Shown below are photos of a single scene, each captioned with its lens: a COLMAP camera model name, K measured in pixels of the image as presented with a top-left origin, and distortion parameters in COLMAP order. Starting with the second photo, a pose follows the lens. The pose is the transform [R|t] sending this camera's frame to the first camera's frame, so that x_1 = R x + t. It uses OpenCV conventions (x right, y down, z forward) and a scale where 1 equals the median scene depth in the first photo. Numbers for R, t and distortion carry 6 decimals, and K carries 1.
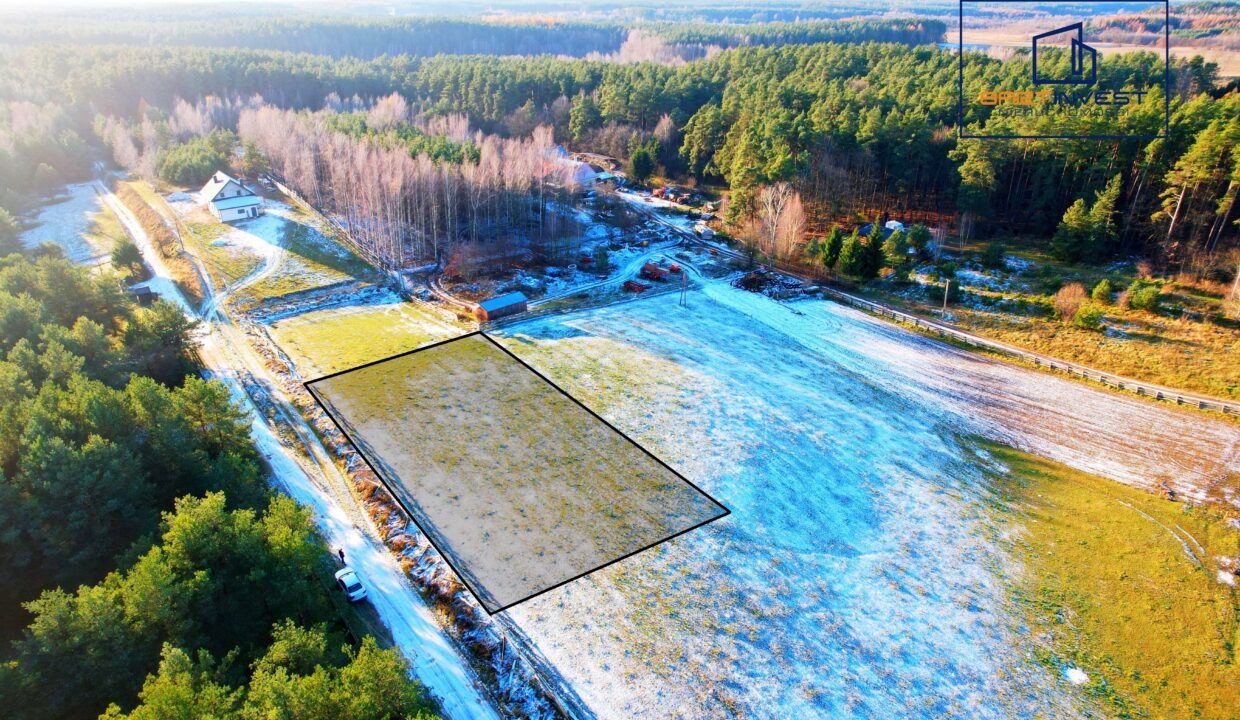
lens RADIAL K [[794.6, 0, 624.4], [0, 794.6, 360.6], [0, 0, 1]] dist [-0.077580, 0.070960]
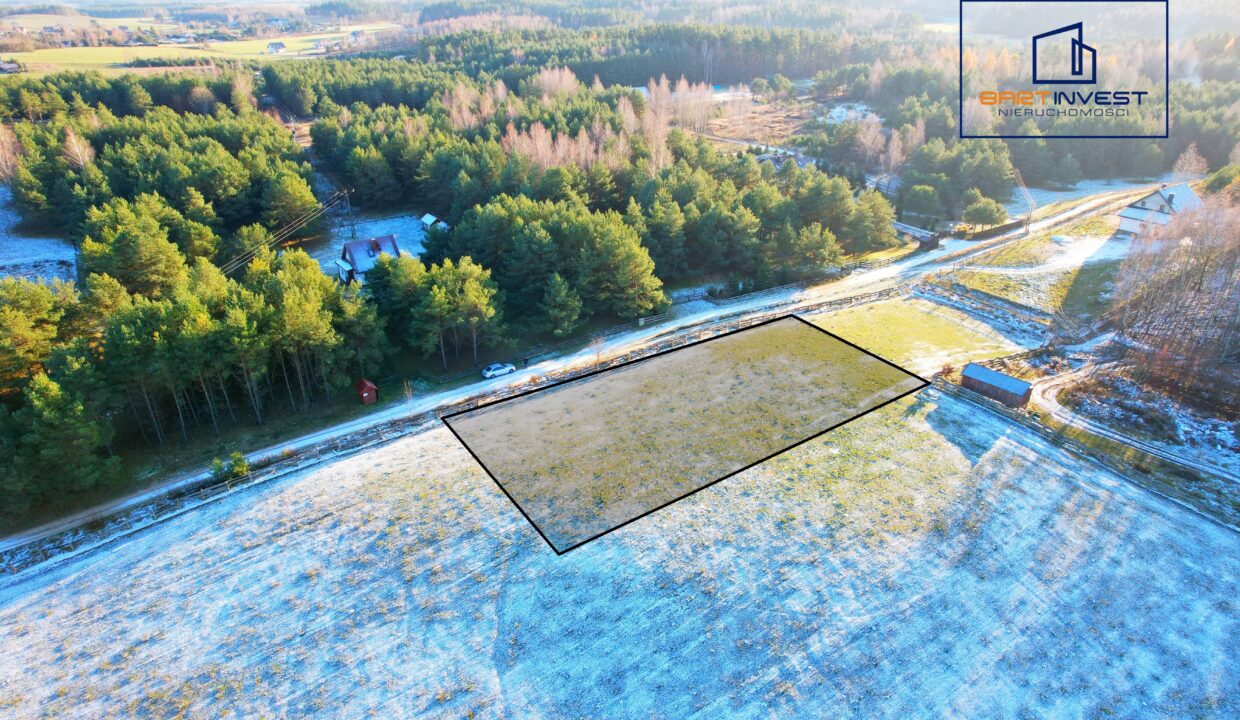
lens RADIAL K [[794.6, 0, 624.4], [0, 794.6, 360.6], [0, 0, 1]] dist [-0.077580, 0.070960]
pose [[-0.039023, 0.437540, -0.898352, 0.492942], [-0.421959, 0.807730, 0.411732, -0.226636], [0.905775, 0.395135, 0.153103, 0.479860]]
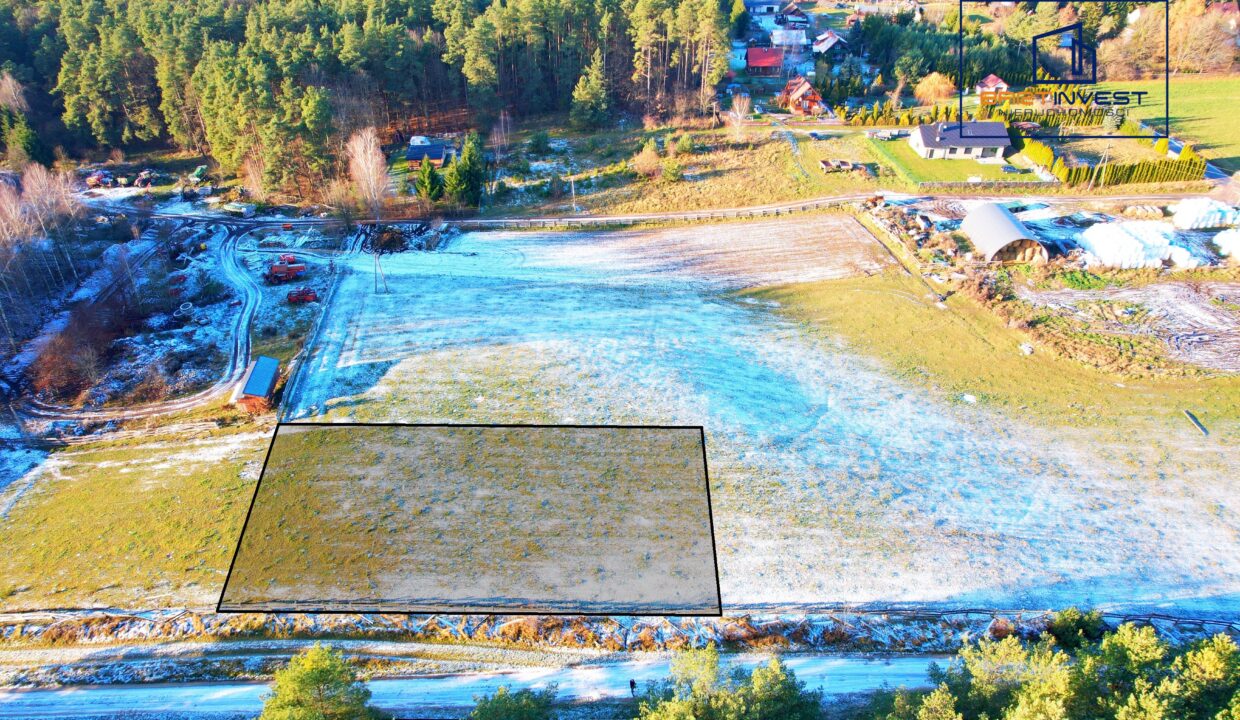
lens RADIAL K [[794.6, 0, 624.4], [0, 794.6, 360.6], [0, 0, 1]] dist [-0.077580, 0.070960]
pose [[0.589874, -0.446355, 0.672916, -0.399040], [0.343220, 0.892905, 0.291413, -0.167178], [-0.730924, 0.059061, 0.679899, 0.203719]]
